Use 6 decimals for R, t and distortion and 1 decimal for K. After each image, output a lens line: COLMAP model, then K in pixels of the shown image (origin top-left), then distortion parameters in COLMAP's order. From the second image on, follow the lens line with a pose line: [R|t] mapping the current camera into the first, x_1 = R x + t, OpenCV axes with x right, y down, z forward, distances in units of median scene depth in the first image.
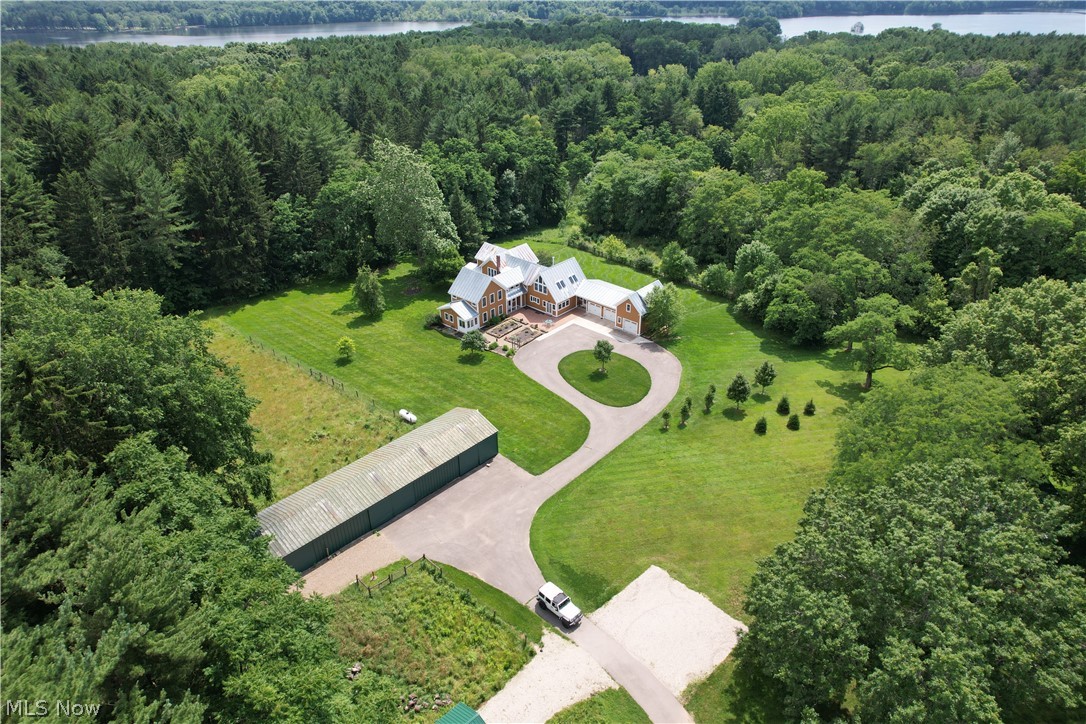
lens RADIAL K [[698.2, 0, 543.0], [0, 698.2, 362.0], [0, 0, 1]] dist [-0.028397, 0.000690]
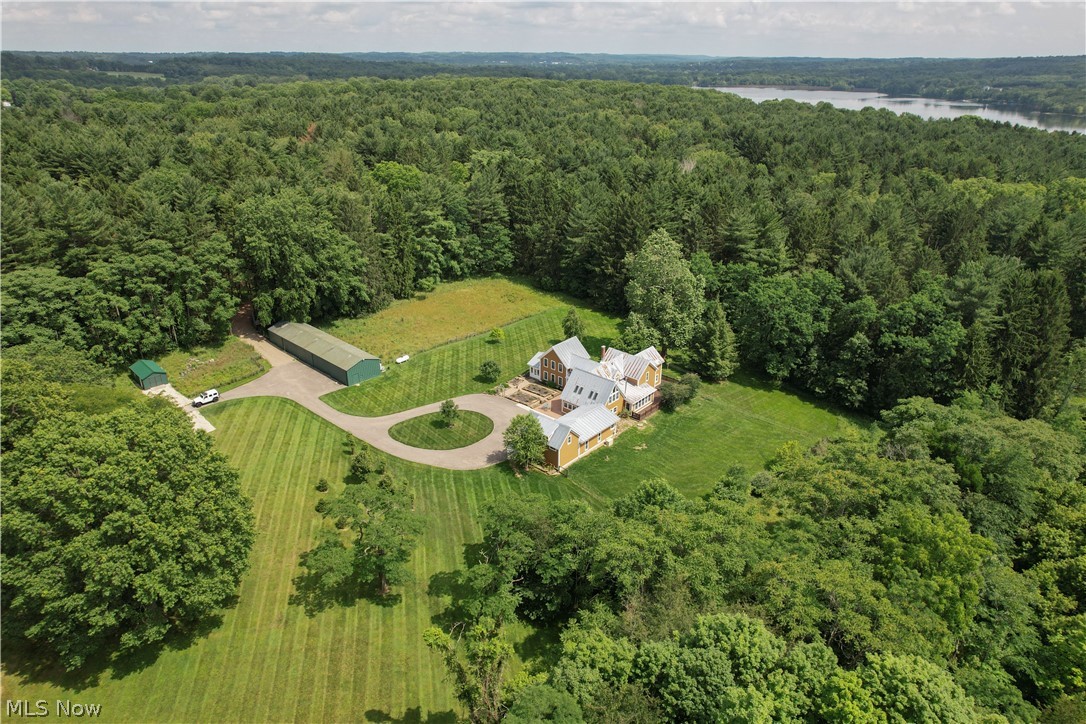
lens RADIAL K [[698.2, 0, 543.0], [0, 698.2, 362.0], [0, 0, 1]] dist [-0.028397, 0.000690]
pose [[0.021545, 0.420020, -0.907259, 1.075816], [-0.497913, 0.791429, 0.354573, -0.548451], [0.866959, 0.444097, 0.226185, 0.807300]]
